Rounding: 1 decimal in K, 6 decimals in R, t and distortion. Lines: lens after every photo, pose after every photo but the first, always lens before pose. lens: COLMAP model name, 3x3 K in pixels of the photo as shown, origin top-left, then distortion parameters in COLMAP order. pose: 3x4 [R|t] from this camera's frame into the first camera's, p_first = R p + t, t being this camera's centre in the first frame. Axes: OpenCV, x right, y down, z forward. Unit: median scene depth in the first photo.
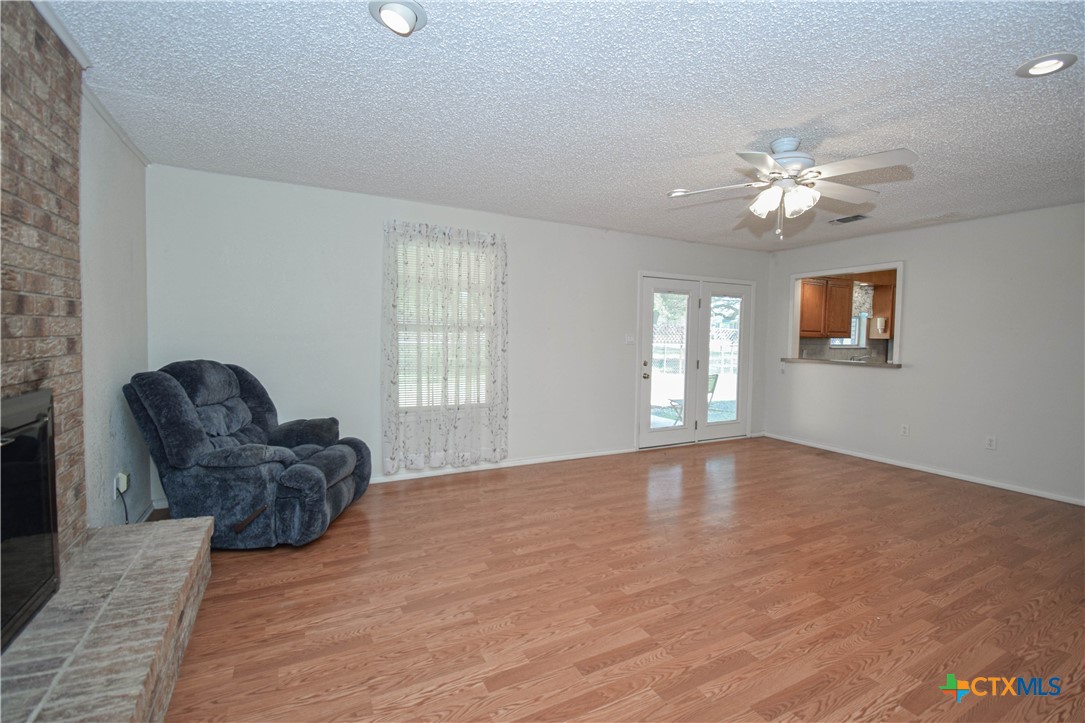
lens RADIAL K [[480.9, 0, 546.8], [0, 480.9, 358.6], [0, 0, 1]] dist [0.022718, -0.027682]
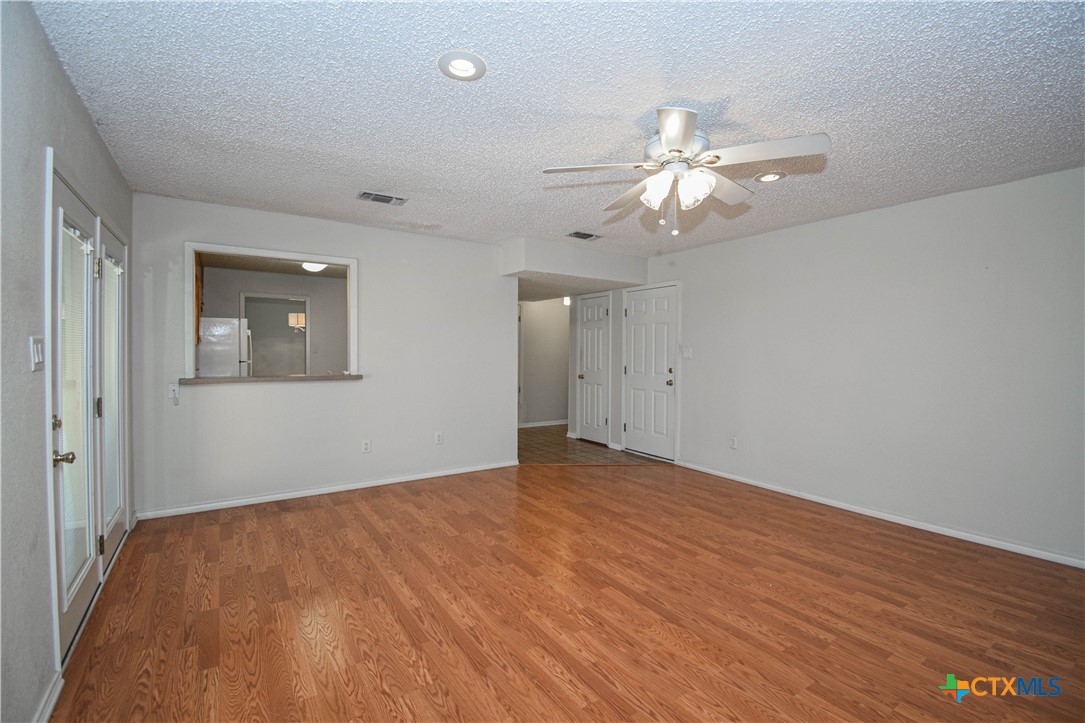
lens RADIAL K [[480.9, 0, 546.8], [0, 480.9, 358.6], [0, 0, 1]] dist [0.022718, -0.027682]
pose [[-0.106681, -0.035890, 0.993645, -0.312848], [0.037344, 0.998499, 0.040075, -0.066670], [-0.993592, 0.041382, -0.105181, 1.236079]]
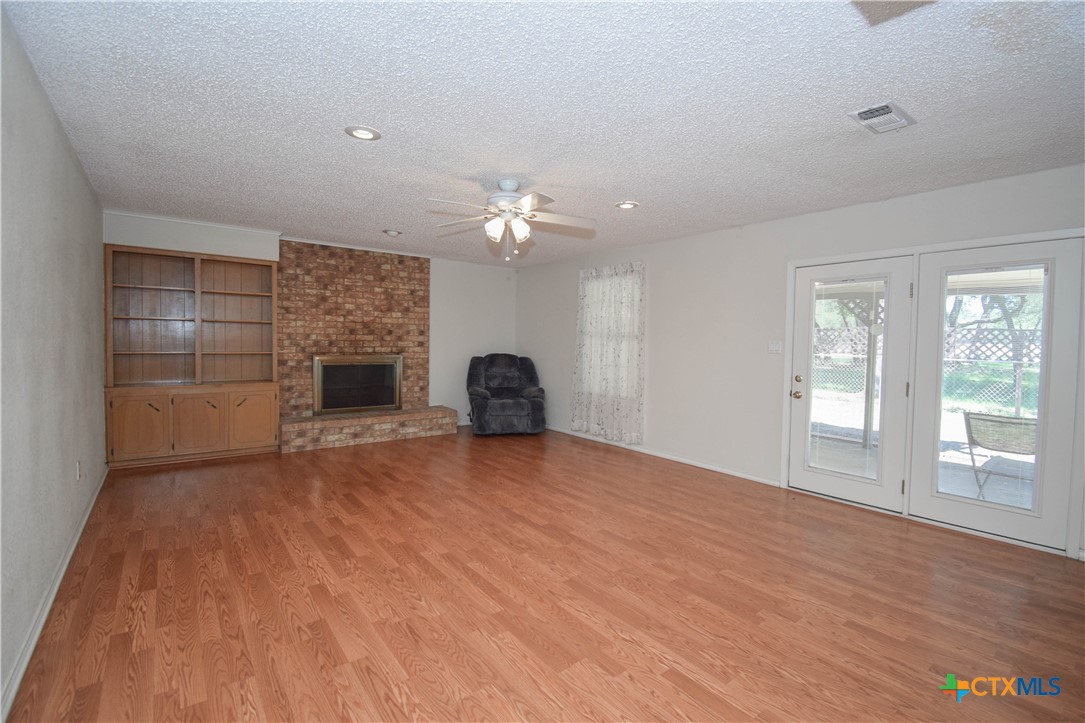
lens RADIAL K [[480.9, 0, 546.8], [0, 480.9, 358.6], [0, 0, 1]] dist [0.022718, -0.027682]
pose [[0.175178, 0.020845, -0.984316, 1.632672], [-0.061853, 0.998034, 0.010127, -0.009004], [0.982592, 0.059109, 0.176123, 0.837236]]
